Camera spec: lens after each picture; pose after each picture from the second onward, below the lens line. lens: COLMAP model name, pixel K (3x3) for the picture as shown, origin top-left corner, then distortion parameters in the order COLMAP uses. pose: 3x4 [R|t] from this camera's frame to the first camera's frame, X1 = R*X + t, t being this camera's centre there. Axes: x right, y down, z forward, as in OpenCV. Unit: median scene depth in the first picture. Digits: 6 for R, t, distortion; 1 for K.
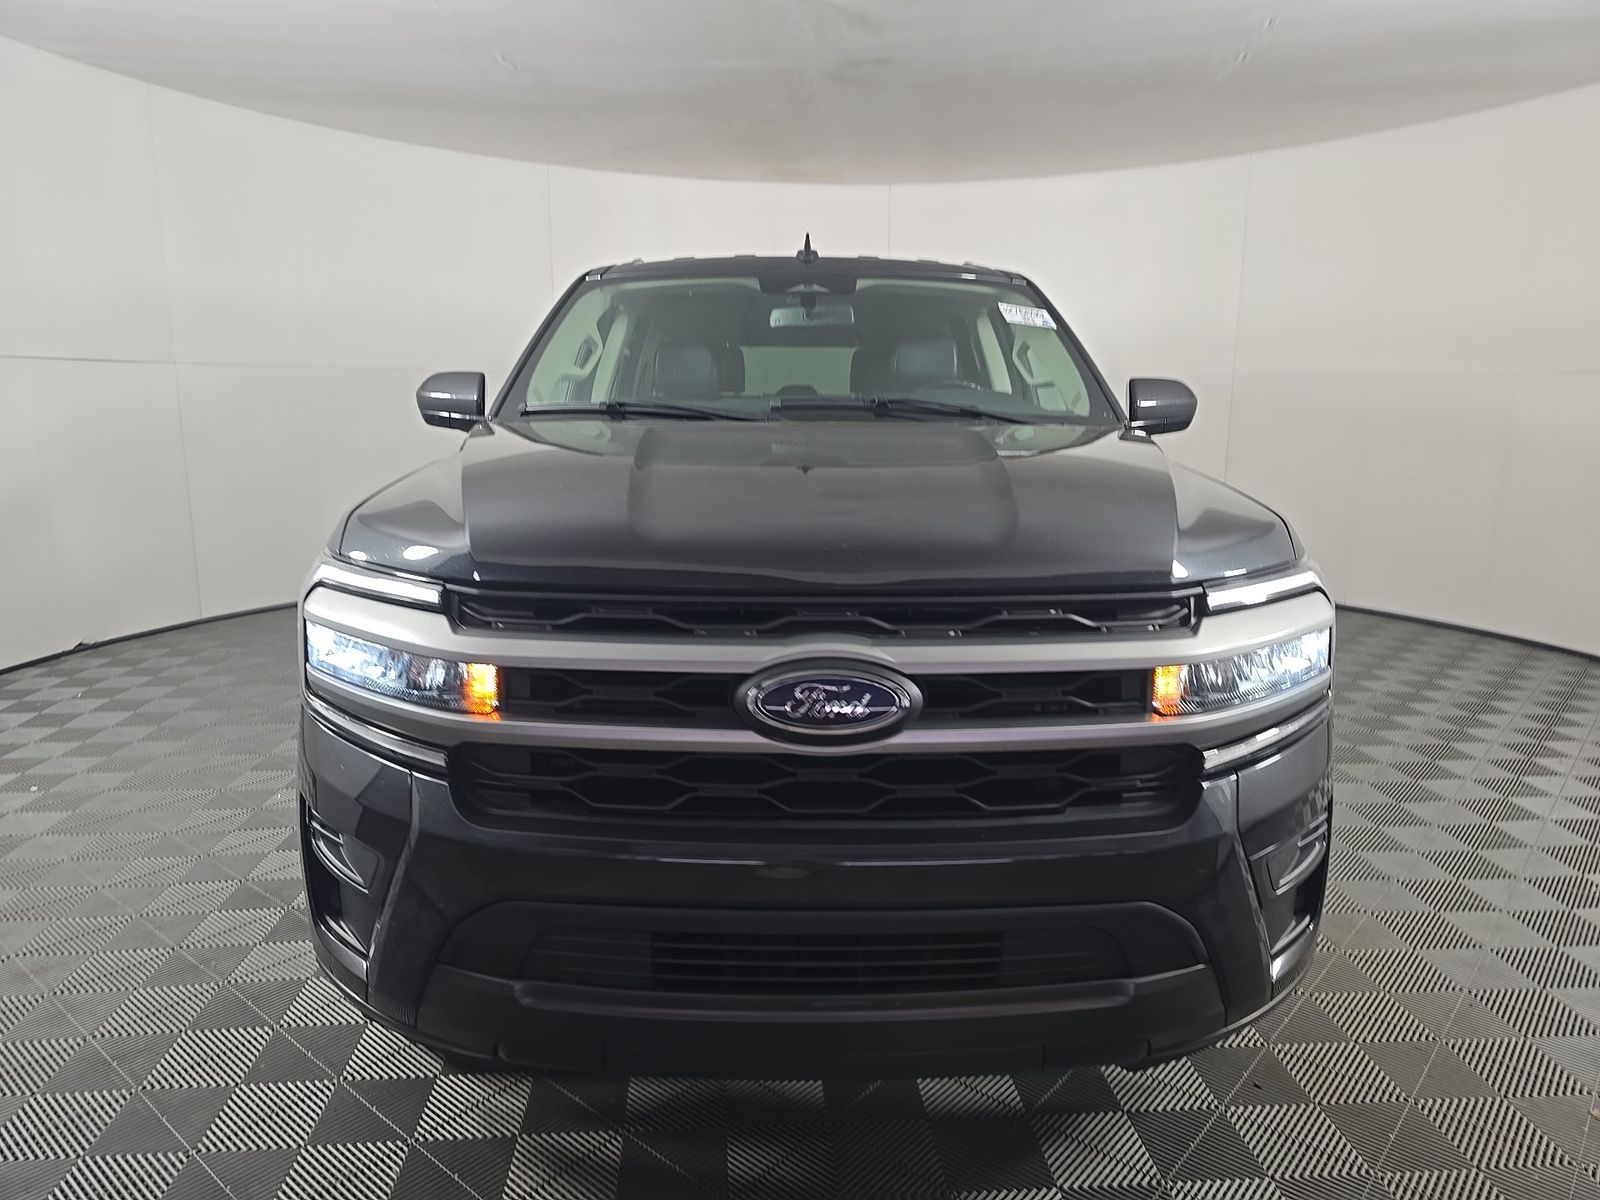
lens RADIAL K [[1104.3, 0, 800.0], [0, 1104.3, 600.0], [0, 0, 1]] dist [0.003919, 0.000795]
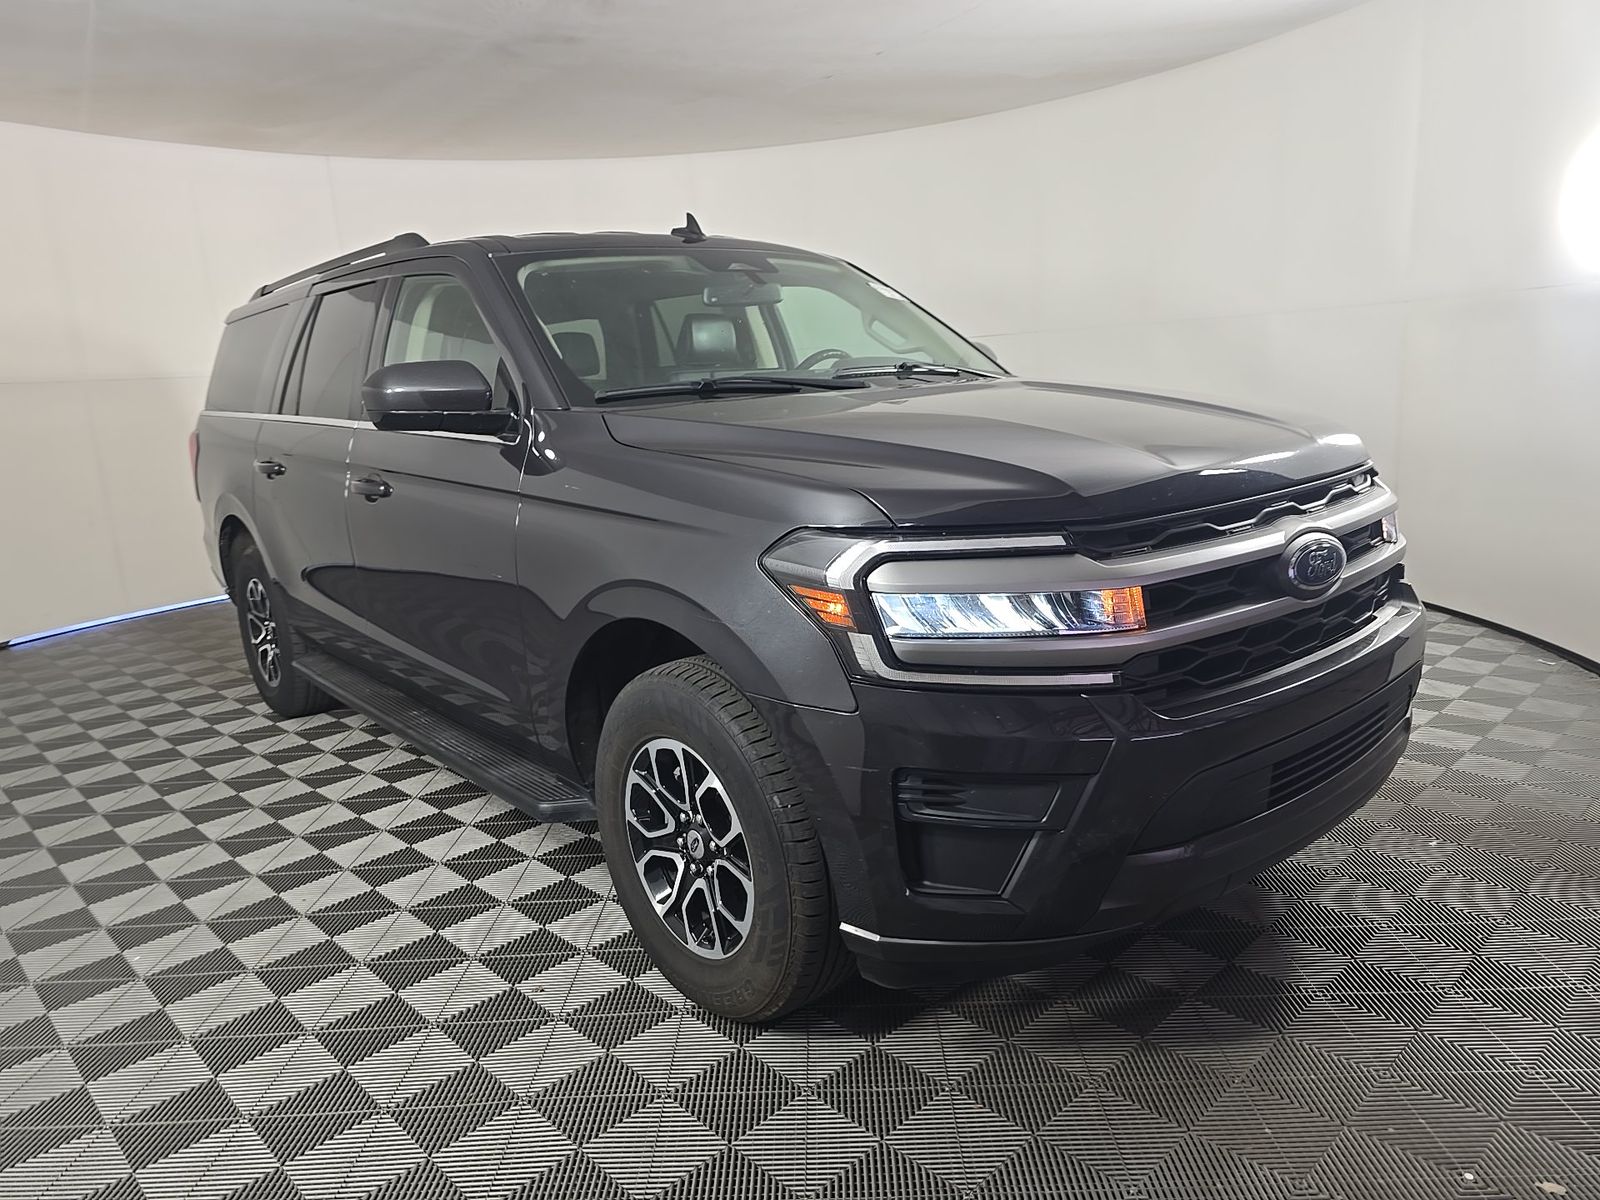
lens RADIAL K [[1104.3, 0, 800.0], [0, 1104.3, 600.0], [0, 0, 1]] dist [0.003919, 0.000795]
pose [[0.769397, -0.179170, 0.613128, -0.812265], [0.171605, 0.982547, 0.071781, -0.045375], [-0.615289, 0.049988, 0.786715, 0.197418]]
